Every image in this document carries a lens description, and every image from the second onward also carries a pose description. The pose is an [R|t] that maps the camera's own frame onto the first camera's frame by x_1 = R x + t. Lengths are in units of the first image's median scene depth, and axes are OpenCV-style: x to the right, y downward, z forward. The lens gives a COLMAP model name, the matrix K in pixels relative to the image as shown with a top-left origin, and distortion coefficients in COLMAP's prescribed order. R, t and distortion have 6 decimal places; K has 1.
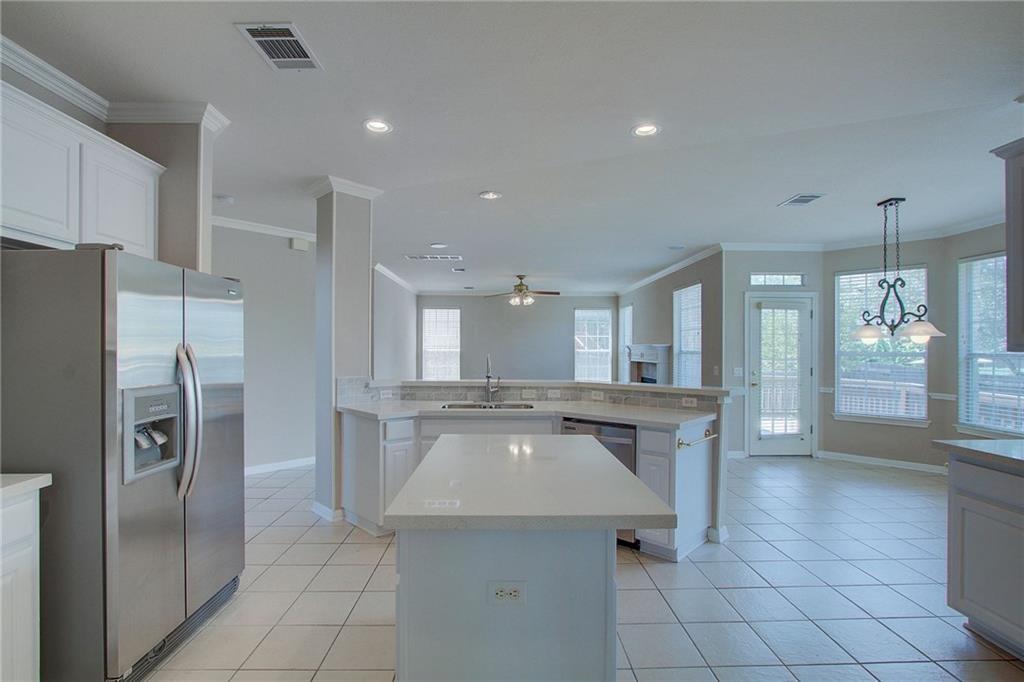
lens RADIAL K [[479.6, 0, 517.0], [0, 479.6, 341.0], [0, 0, 1]] dist [-0.018793, 0.000484]
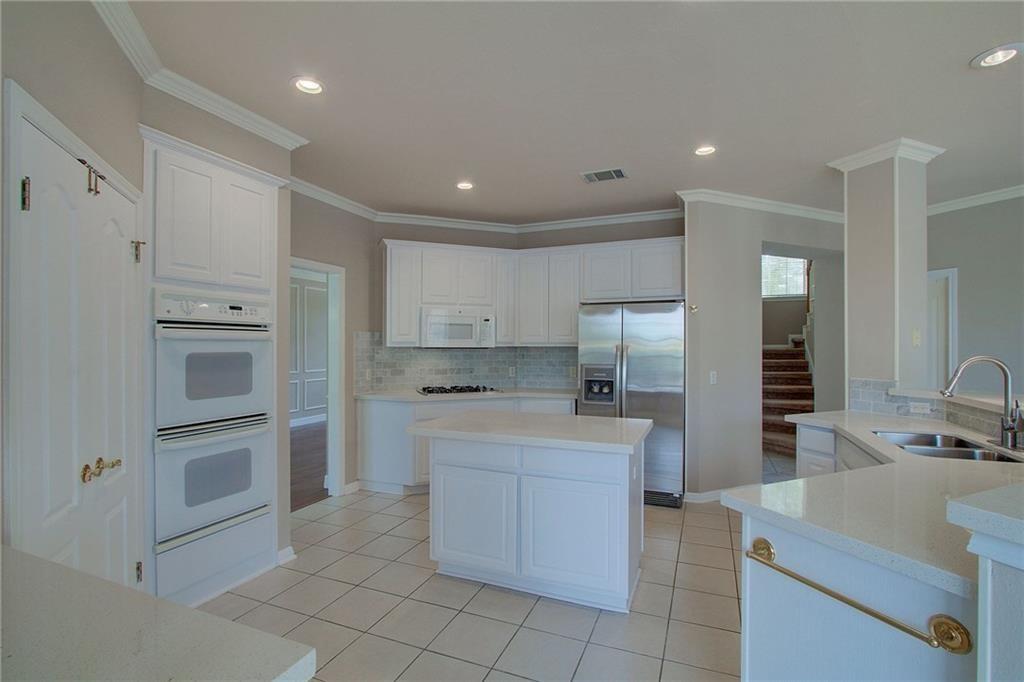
lens RADIAL K [[479.6, 0, 517.0], [0, 479.6, 341.0], [0, 0, 1]] dist [-0.018793, 0.000484]
pose [[-0.401760, -0.011969, -0.915667, 0.576963], [0.013605, 0.999726, -0.019037, 0.012211], [0.915644, -0.020106, -0.401487, 0.656424]]
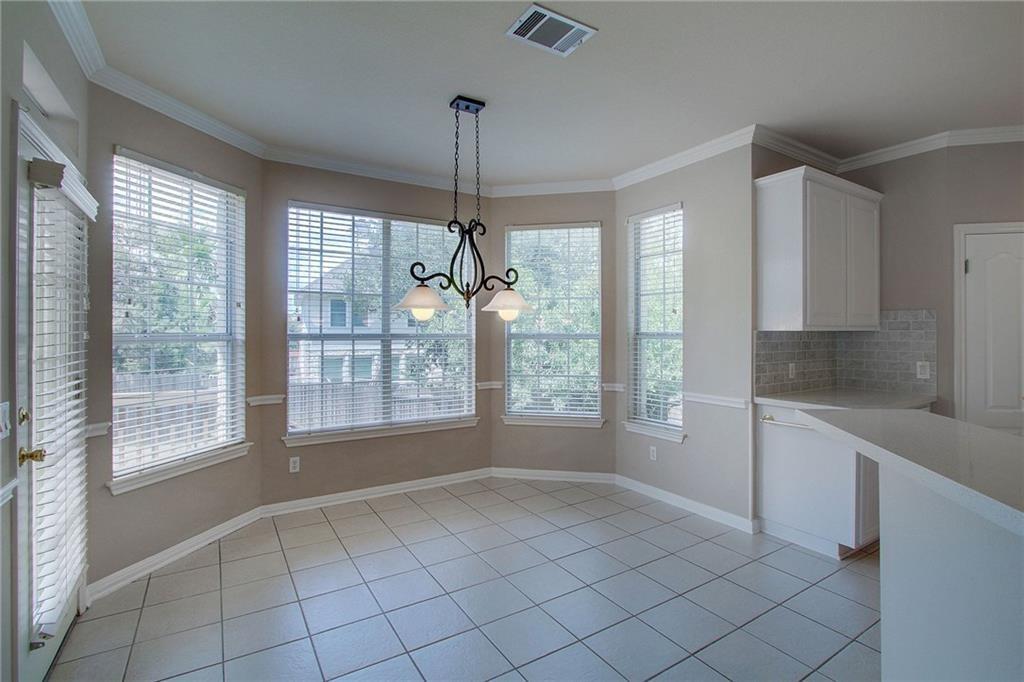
lens RADIAL K [[491.8, 0, 521.7], [0, 491.8, 333.7], [0, 0, 1]] dist [-0.018527, 0.000915]
pose [[-0.504898, -0.009106, 0.863131, 0.151597], [-0.016769, 0.999859, 0.000739, 0.022642], [-0.863016, -0.014100, -0.504980, 1.206767]]
